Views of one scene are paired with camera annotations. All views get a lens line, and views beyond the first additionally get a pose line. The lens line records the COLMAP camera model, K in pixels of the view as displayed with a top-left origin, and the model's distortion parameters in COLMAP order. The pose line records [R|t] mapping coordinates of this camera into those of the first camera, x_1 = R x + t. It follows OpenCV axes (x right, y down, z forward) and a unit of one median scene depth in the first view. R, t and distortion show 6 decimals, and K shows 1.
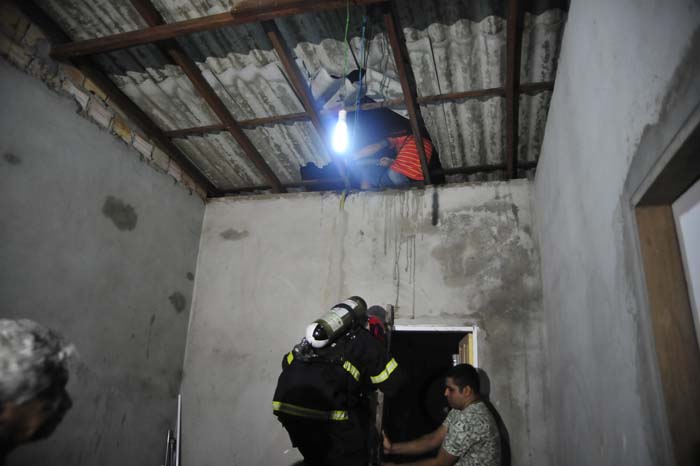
lens RADIAL K [[462.4, 0, 350.0], [0, 462.4, 247.3], [0, 0, 1]] dist [-0.130561, 0.095474]
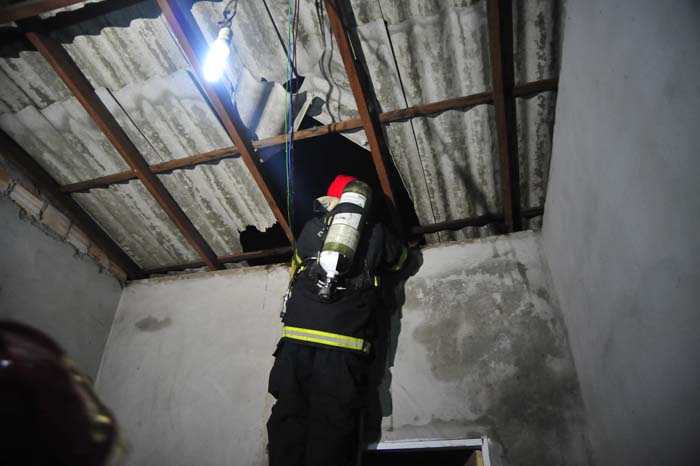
lens RADIAL K [[462.4, 0, 350.0], [0, 462.4, 247.3], [0, 0, 1]] dist [-0.130561, 0.095474]
pose [[0.999353, -0.028037, 0.022518, 0.070949], [0.033120, 0.961543, -0.272651, 0.077609], [-0.014008, 0.273221, 0.961849, 0.294980]]
